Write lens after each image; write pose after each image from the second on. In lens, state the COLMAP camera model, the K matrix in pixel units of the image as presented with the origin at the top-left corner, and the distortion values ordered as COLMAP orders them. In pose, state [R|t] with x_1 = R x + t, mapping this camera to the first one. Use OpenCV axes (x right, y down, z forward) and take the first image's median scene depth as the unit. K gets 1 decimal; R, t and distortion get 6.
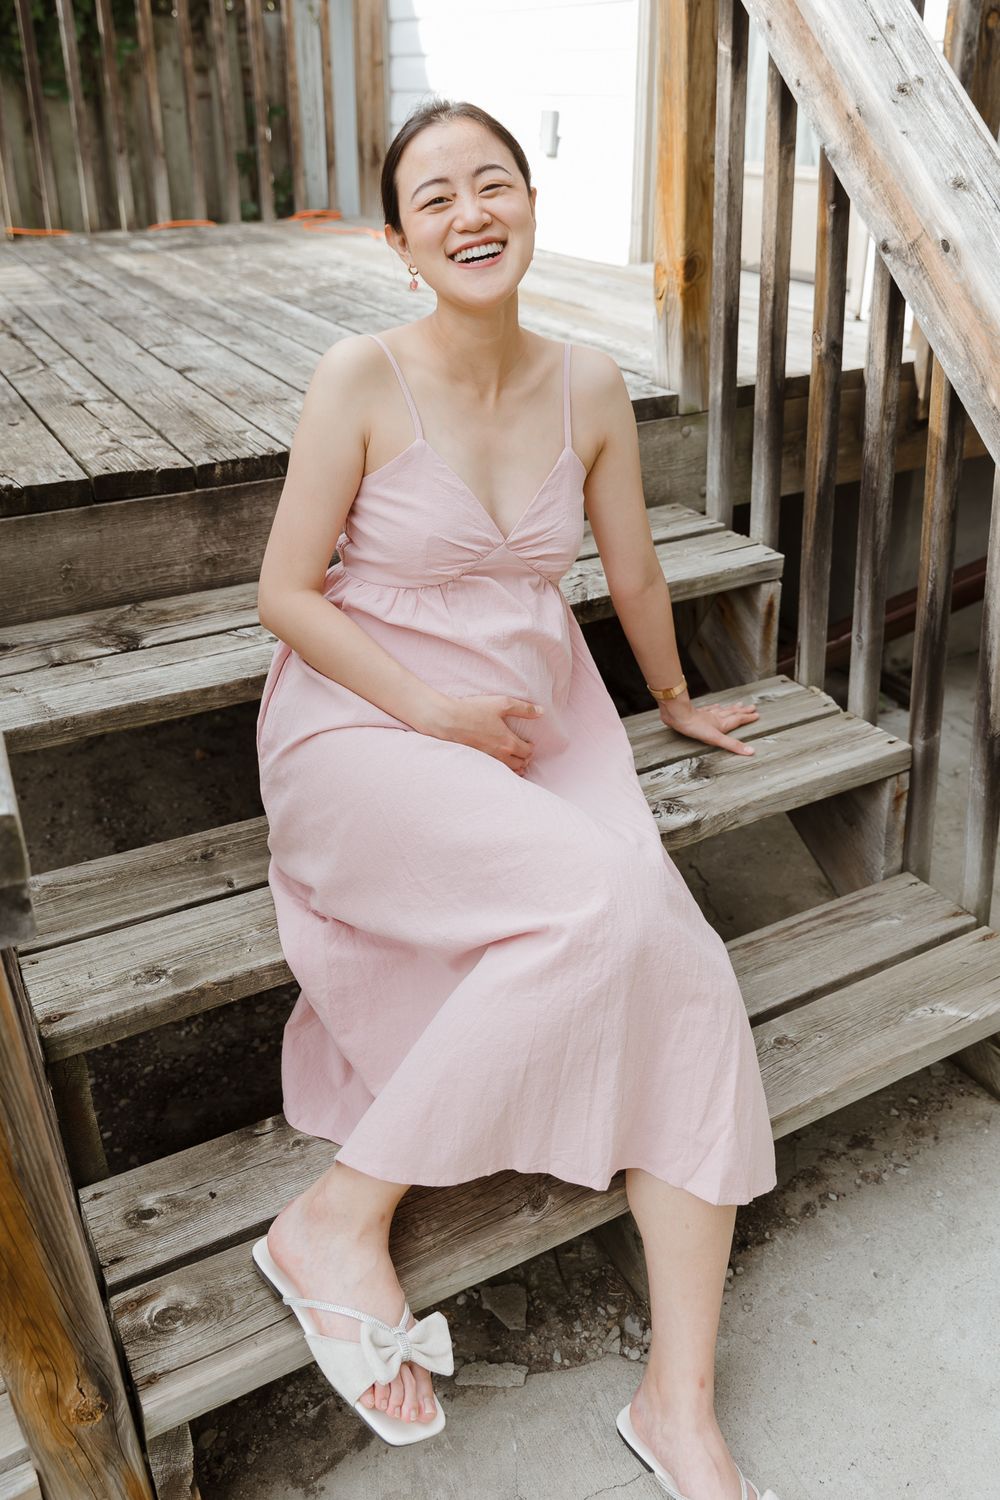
lens RADIAL K [[2023.4, 0, 518.6], [0, 2023.4, 754.1], [0, 0, 1]] dist [-0.008193, 0.010913]
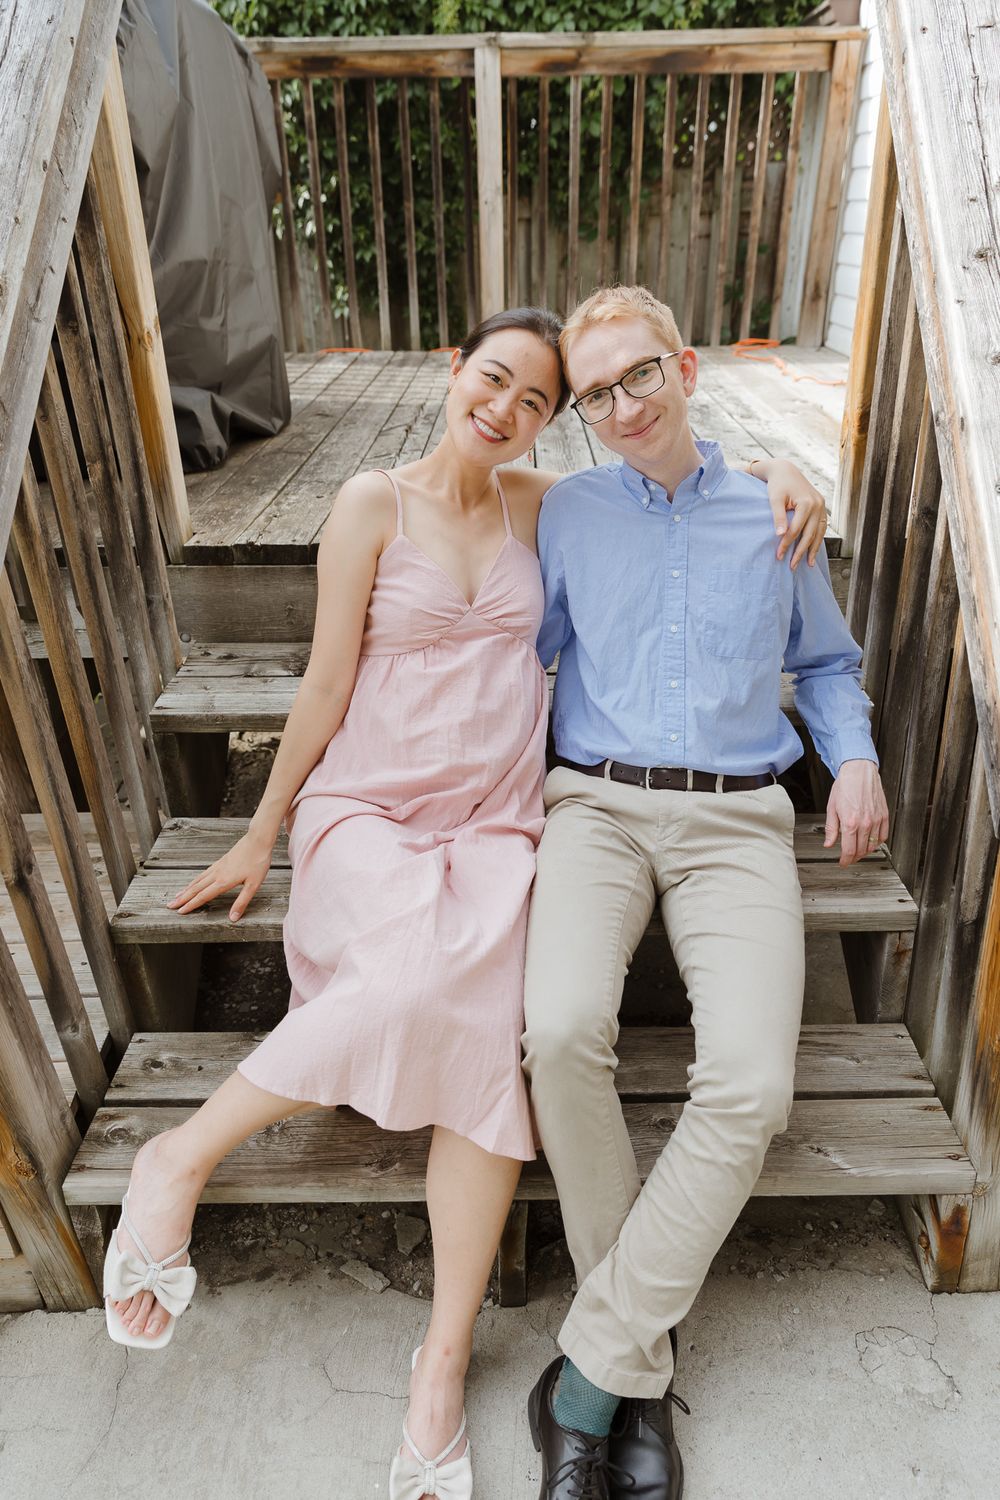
lens RADIAL K [[1487.3, 0, 500.0], [0, 1487.3, 877.1], [0, 0, 1]] dist [0.007158, -0.008221]
pose [[0.747328, 0.271763, -0.606339, 0.507082], [-0.199076, 0.962192, 0.185891, -0.122908], [0.633932, -0.018214, 0.773174, 0.283262]]
